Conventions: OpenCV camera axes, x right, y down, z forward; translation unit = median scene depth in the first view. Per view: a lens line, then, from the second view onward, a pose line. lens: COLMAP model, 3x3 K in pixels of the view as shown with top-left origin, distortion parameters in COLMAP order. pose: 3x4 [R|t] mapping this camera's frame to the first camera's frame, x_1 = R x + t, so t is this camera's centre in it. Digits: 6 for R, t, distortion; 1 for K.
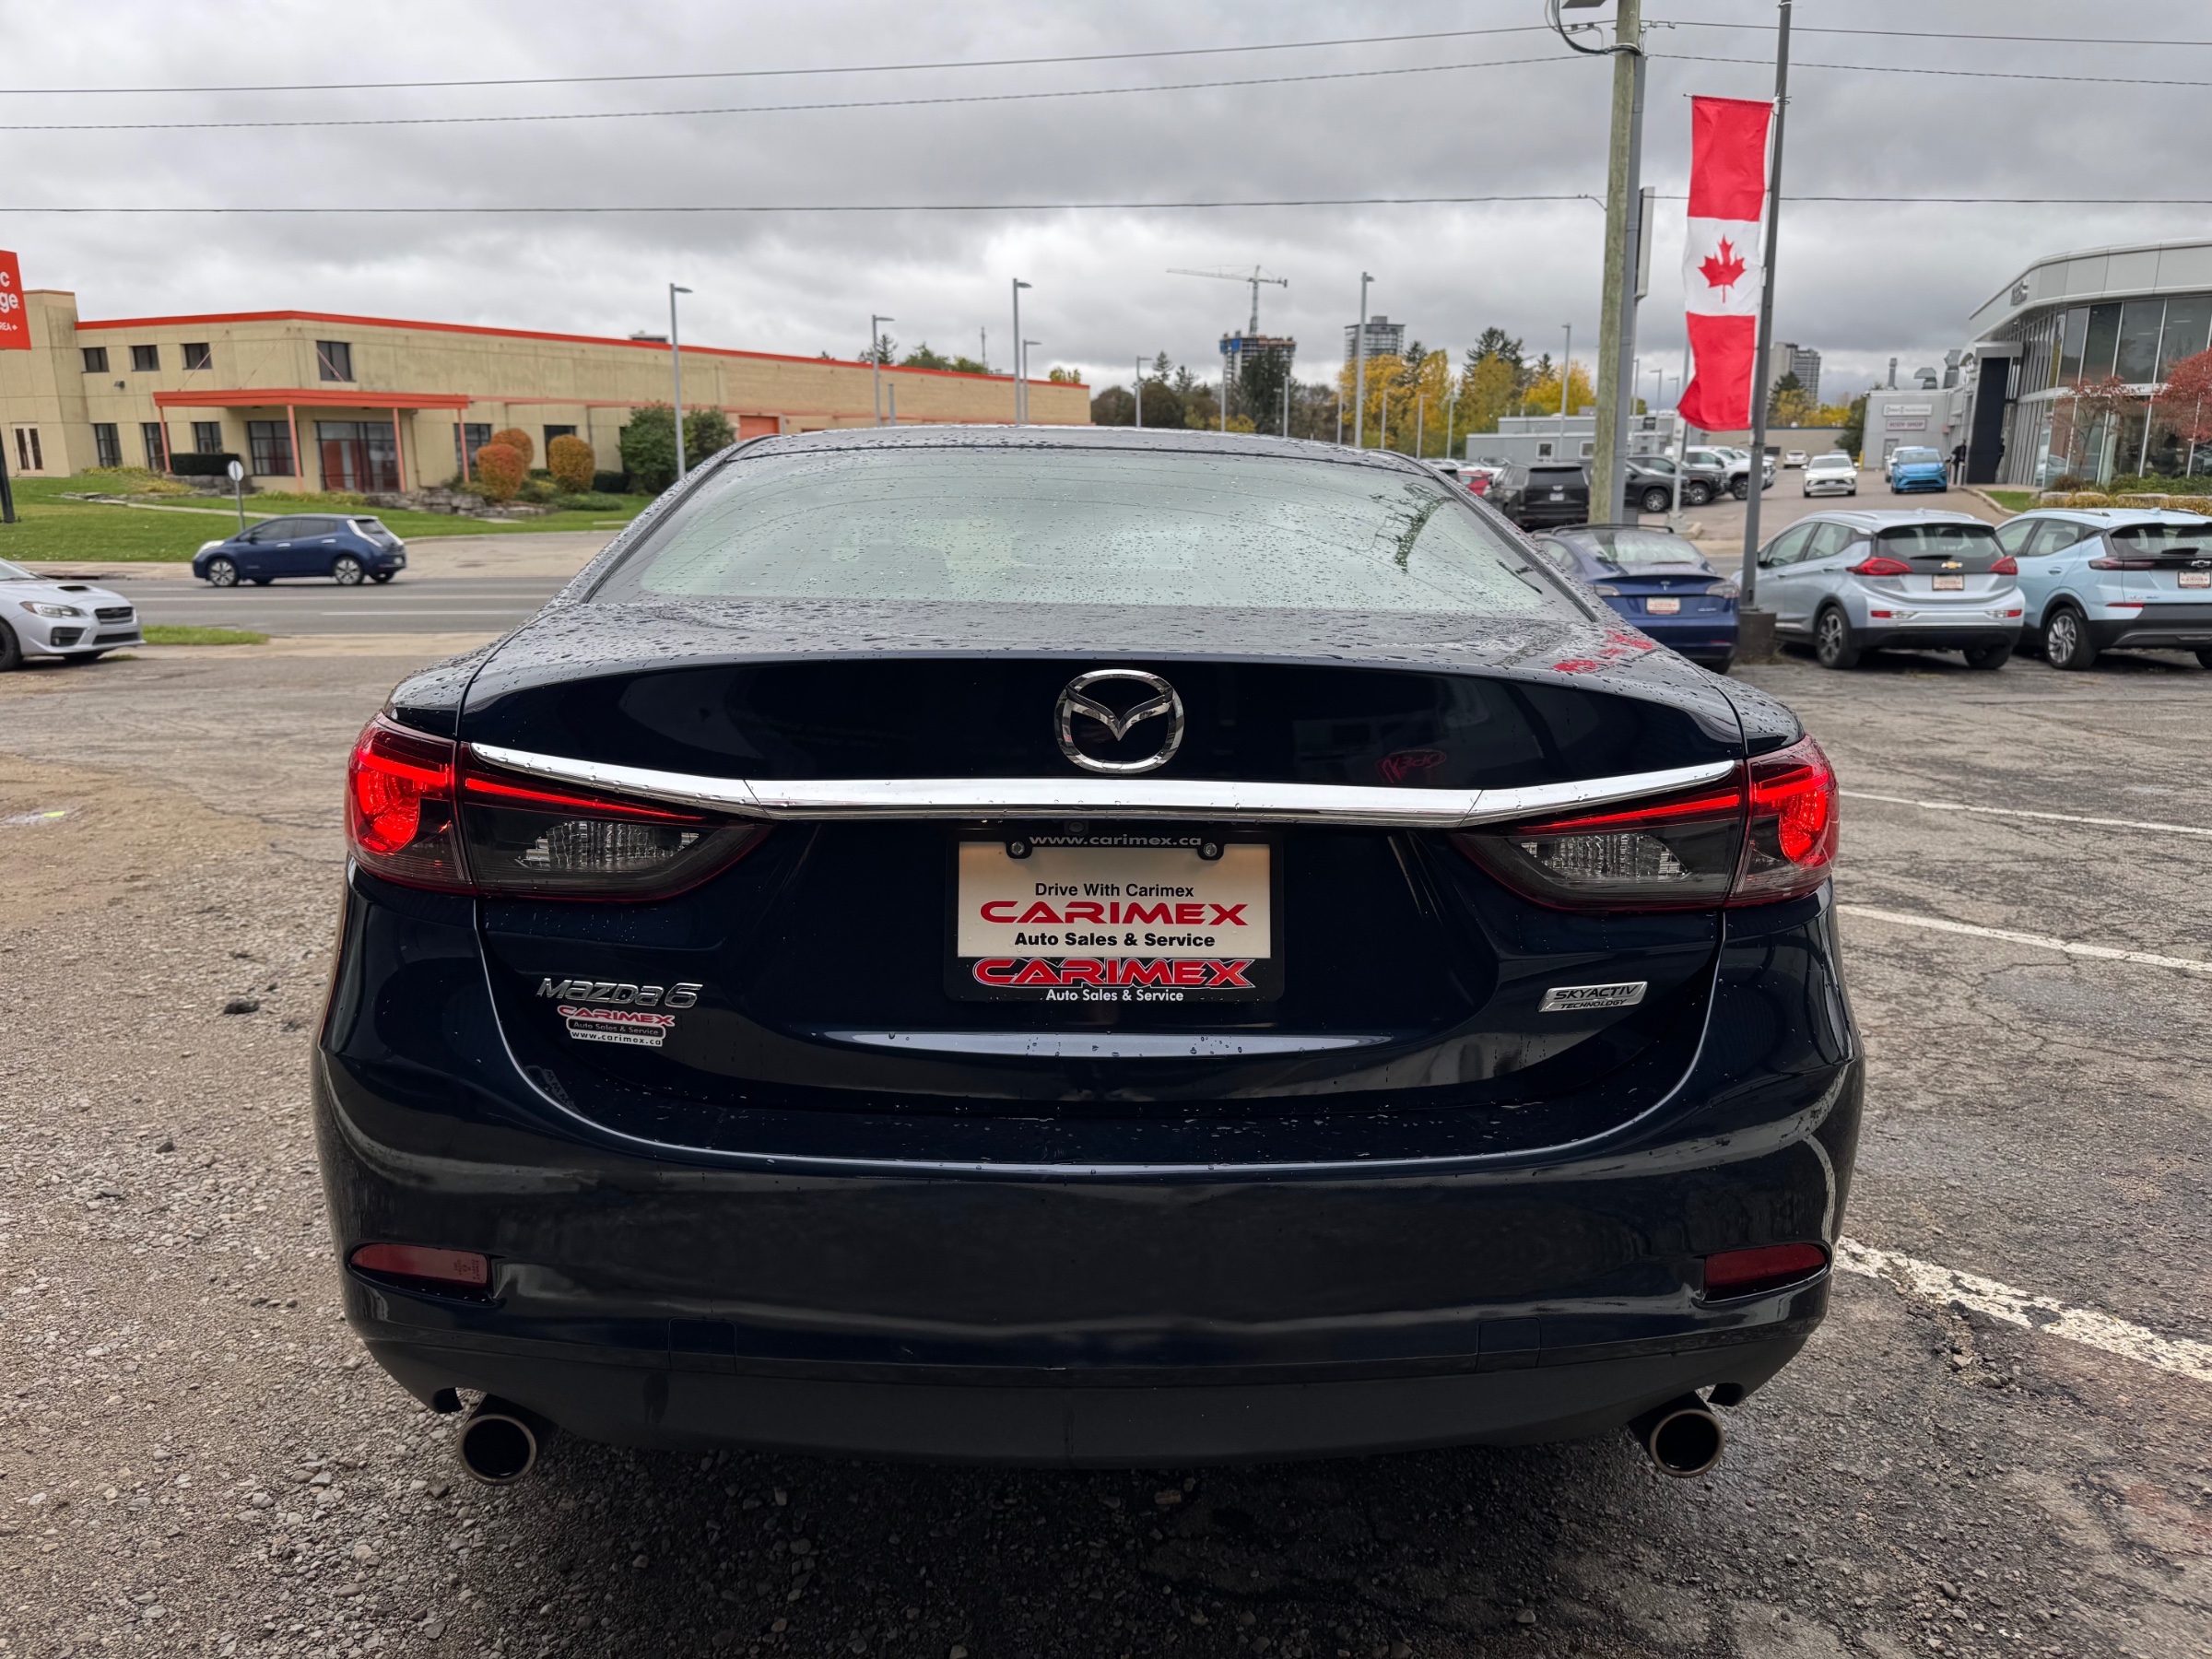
lens RADIAL K [[1648.0, 0, 1106.0], [0, 1648.0, 829.5], [0, 0, 1]] dist [0.017510, 0.003921]
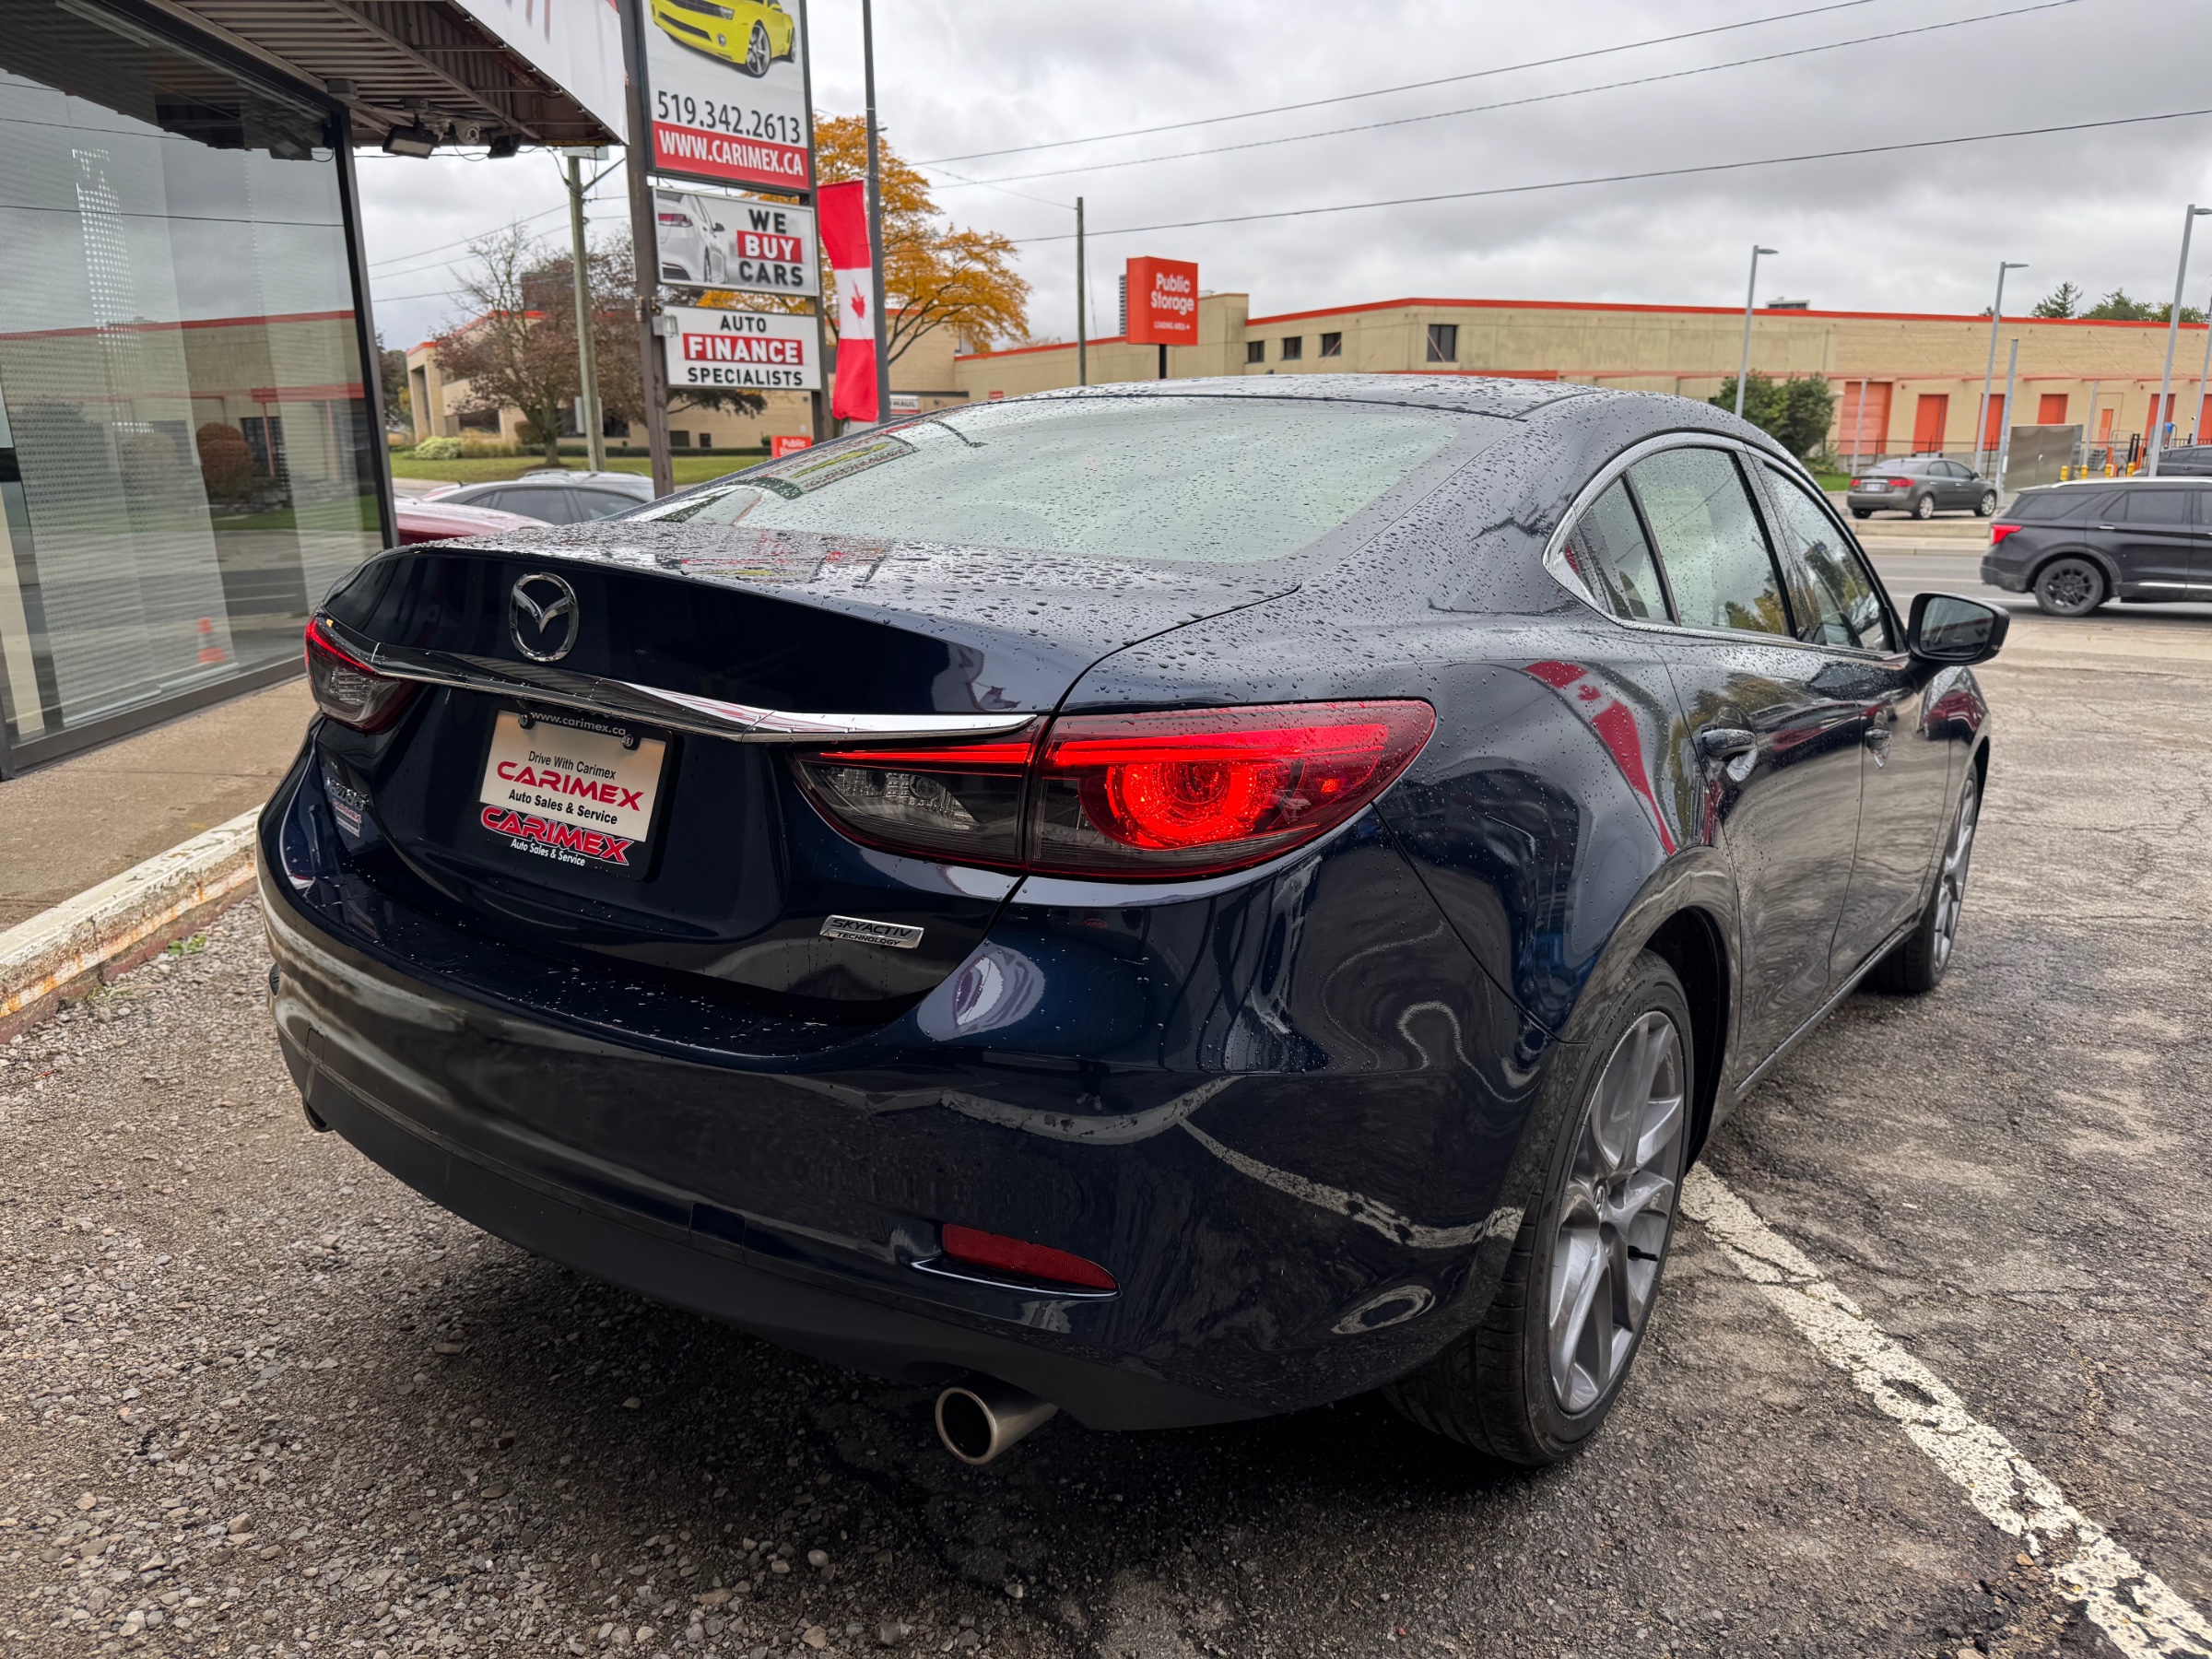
lens RADIAL K [[1648.0, 0, 1106.0], [0, 1648.0, 829.5], [0, 0, 1]] dist [0.017510, 0.003921]
pose [[0.768532, 0.145687, -0.623004, 0.091507], [-0.137042, 0.988615, 0.062129, -0.003801], [0.624962, 0.037630, 0.779747, 0.028639]]
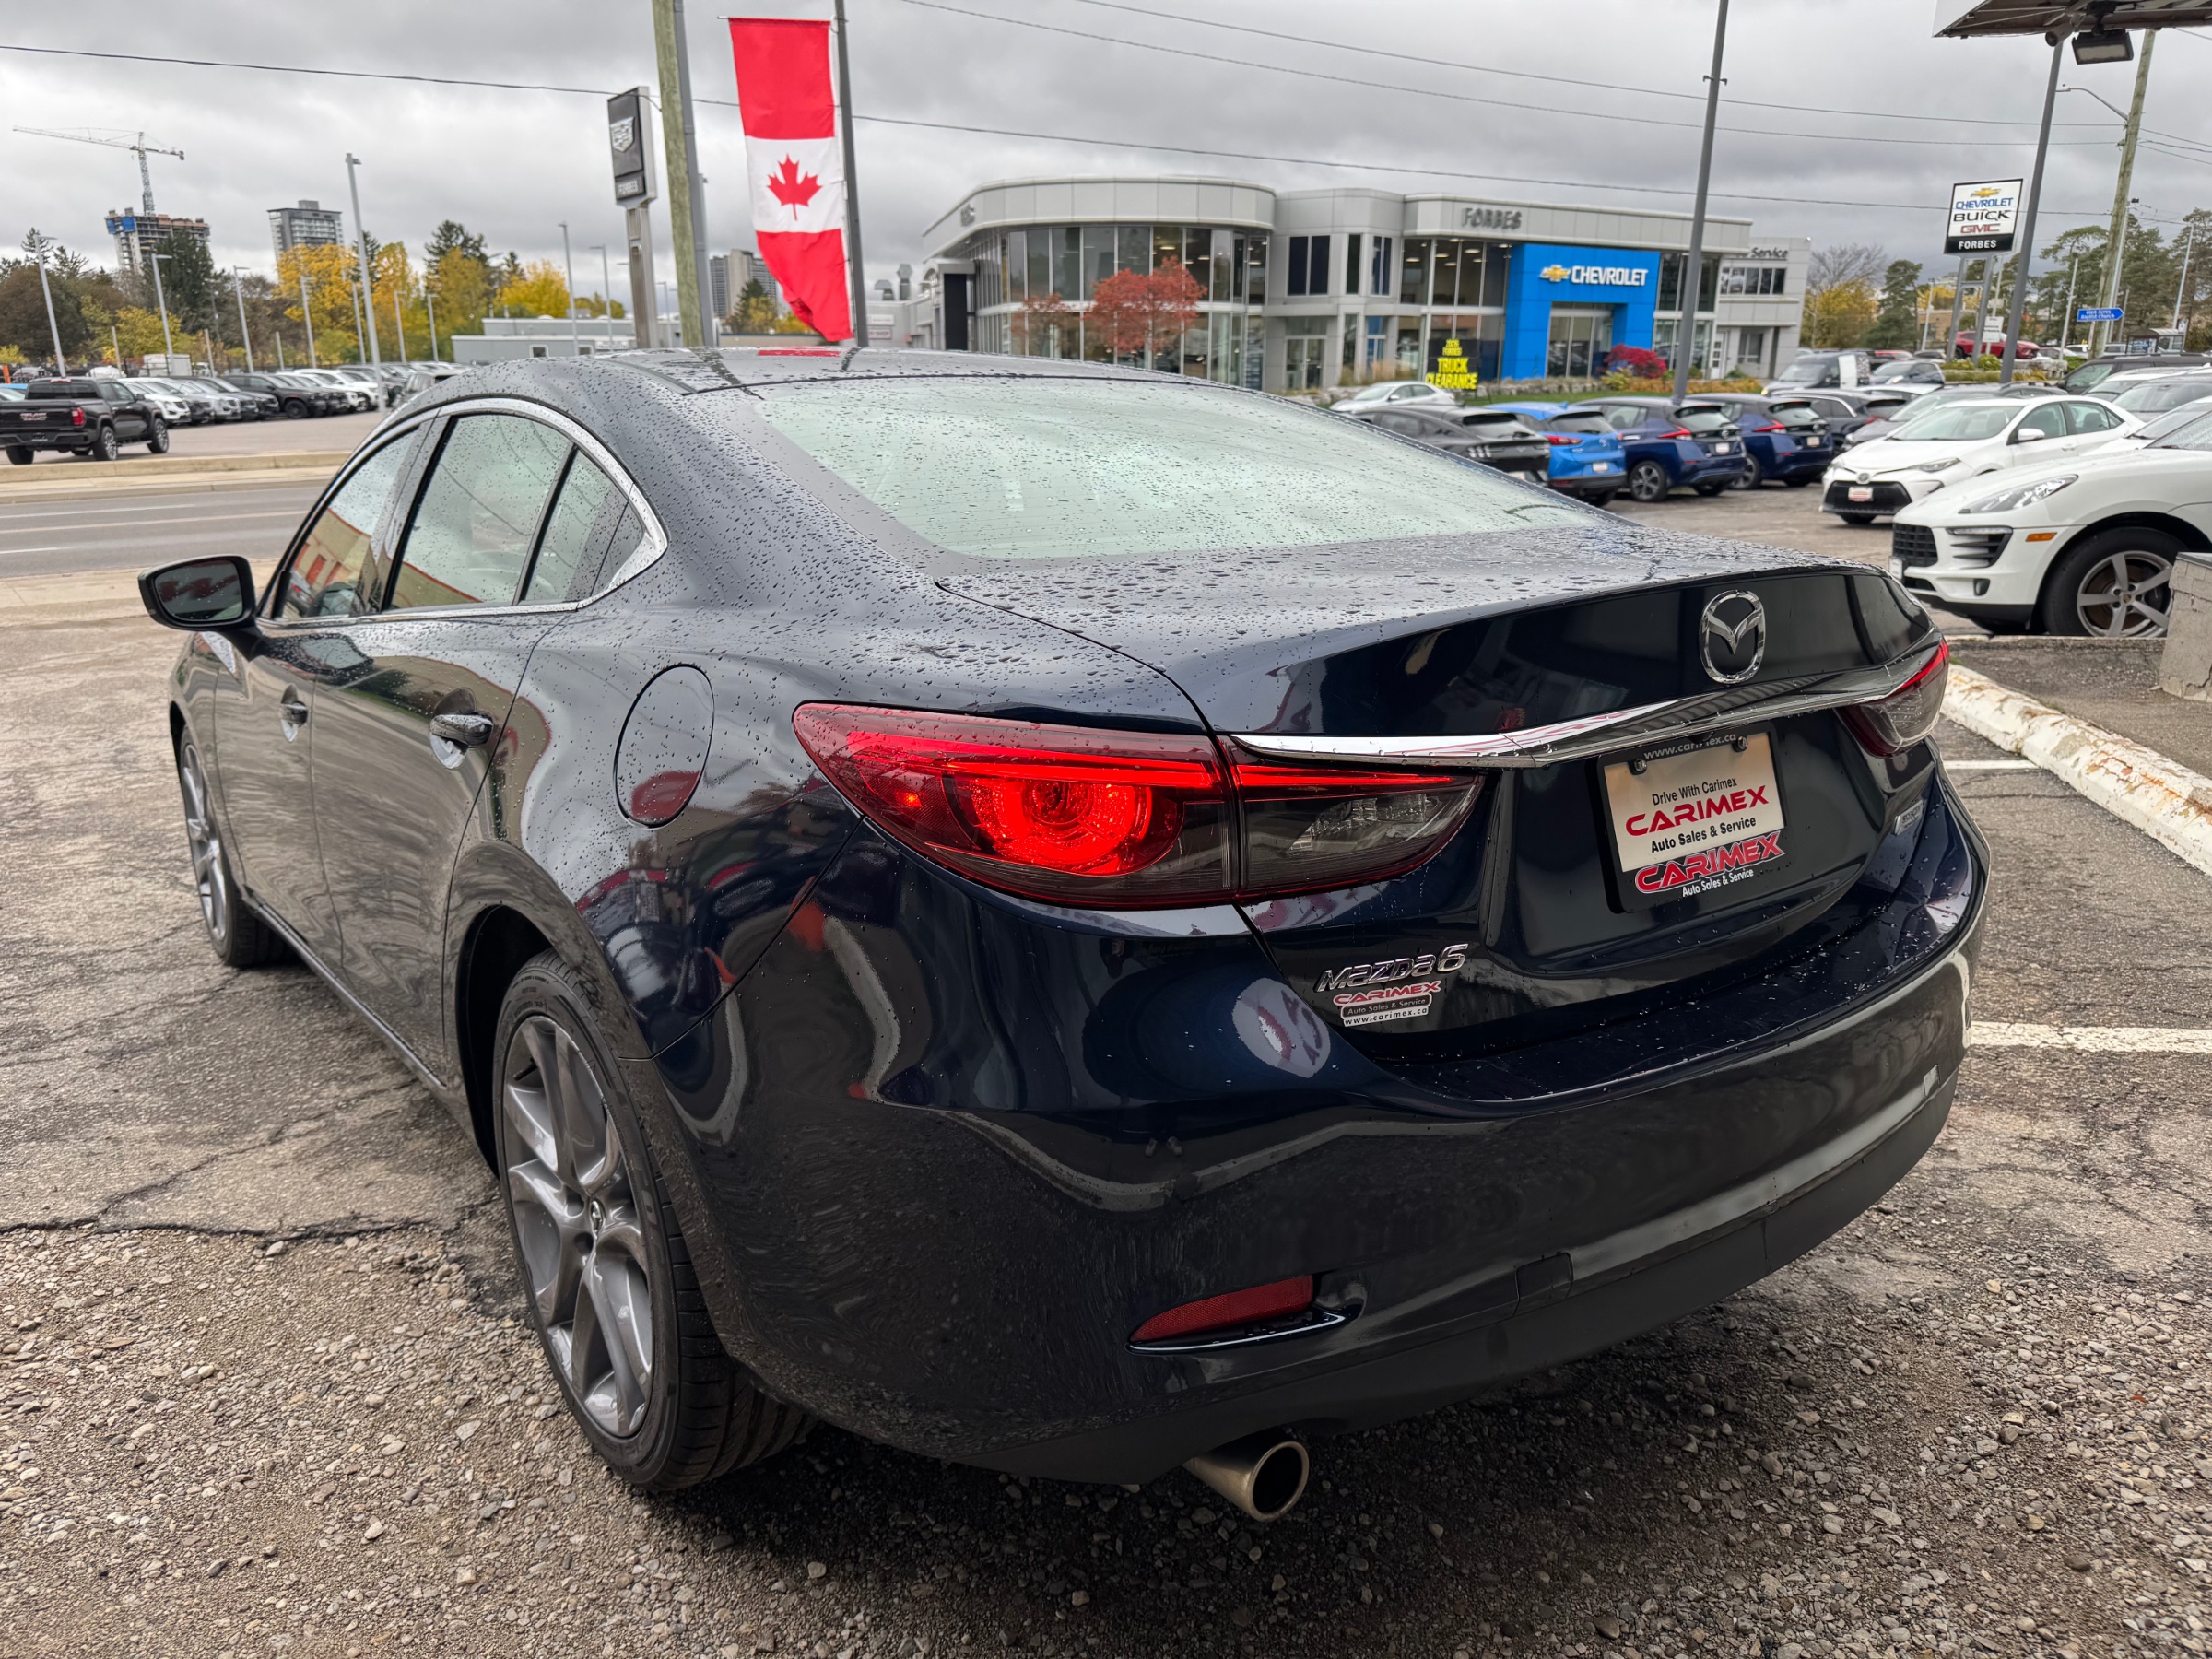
lens RADIAL K [[1596.8, 0, 1106.0], [0, 1596.8, 829.5], [0, 0, 1]] dist [0.103166, -0.075970]
pose [[0.833233, -0.162235, 0.528585, -0.080734], [0.130683, 0.986684, 0.096834, -0.008447], [-0.537256, -0.011608, 0.843339, 0.025507]]
